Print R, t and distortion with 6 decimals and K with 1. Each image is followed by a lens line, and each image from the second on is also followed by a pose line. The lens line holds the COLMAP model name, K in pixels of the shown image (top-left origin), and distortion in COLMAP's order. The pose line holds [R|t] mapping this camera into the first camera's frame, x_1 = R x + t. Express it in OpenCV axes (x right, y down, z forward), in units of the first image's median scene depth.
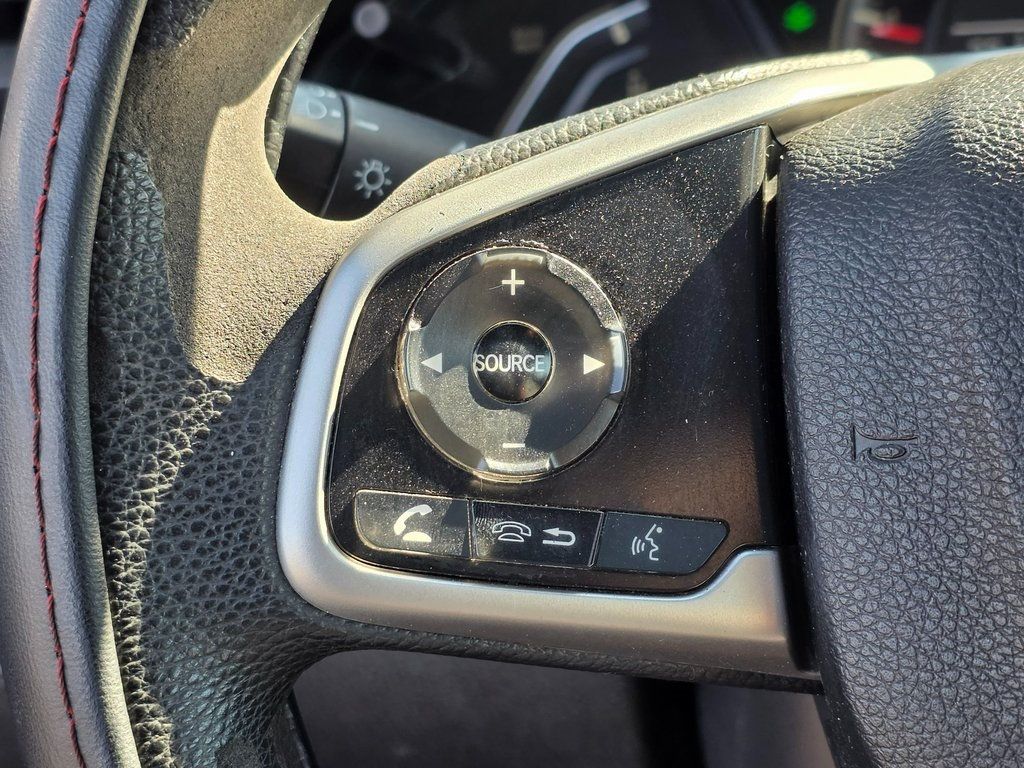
lens RADIAL K [[1598.4, 0, 509.9], [0, 1598.4, 384.8], [0, 0, 1]] dist [-0.006176, 0.000000]
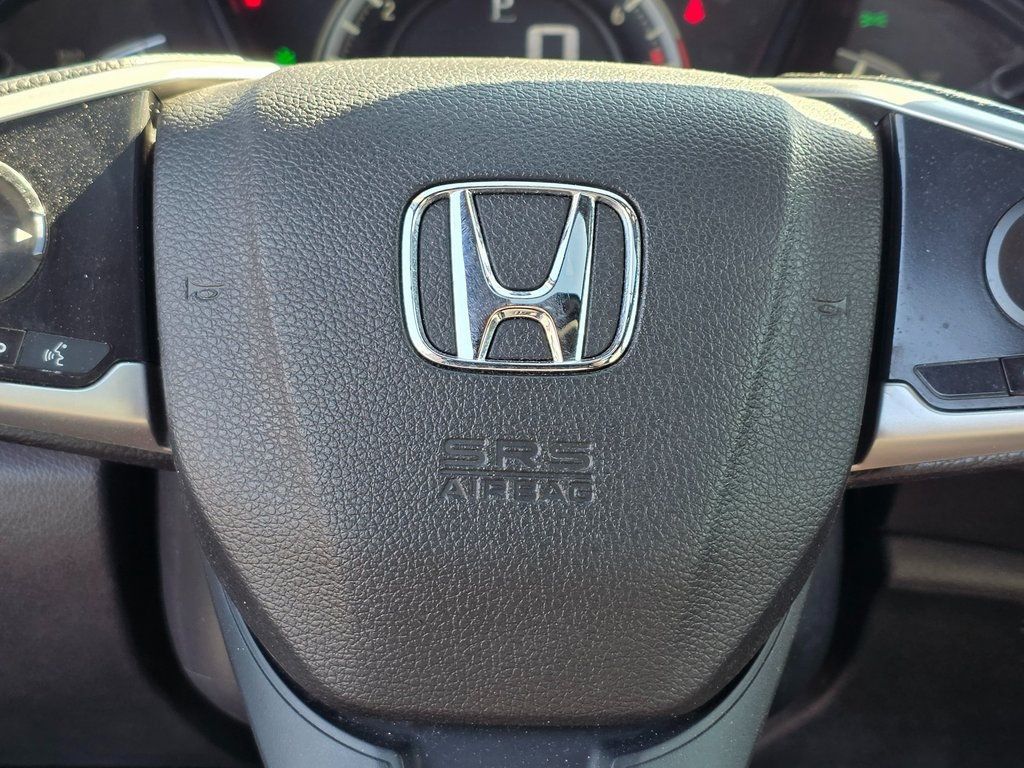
lens RADIAL K [[1598.4, 0, 514.7], [0, 1598.4, 384.1], [0, 0, 1]] dist [-0.006176, 0.000000]
pose [[0.975165, 0.037445, 0.218293, 0.189943], [-0.027475, 0.998444, -0.048533, 0.198449], [-0.219771, 0.041330, 0.974676, -0.608004]]
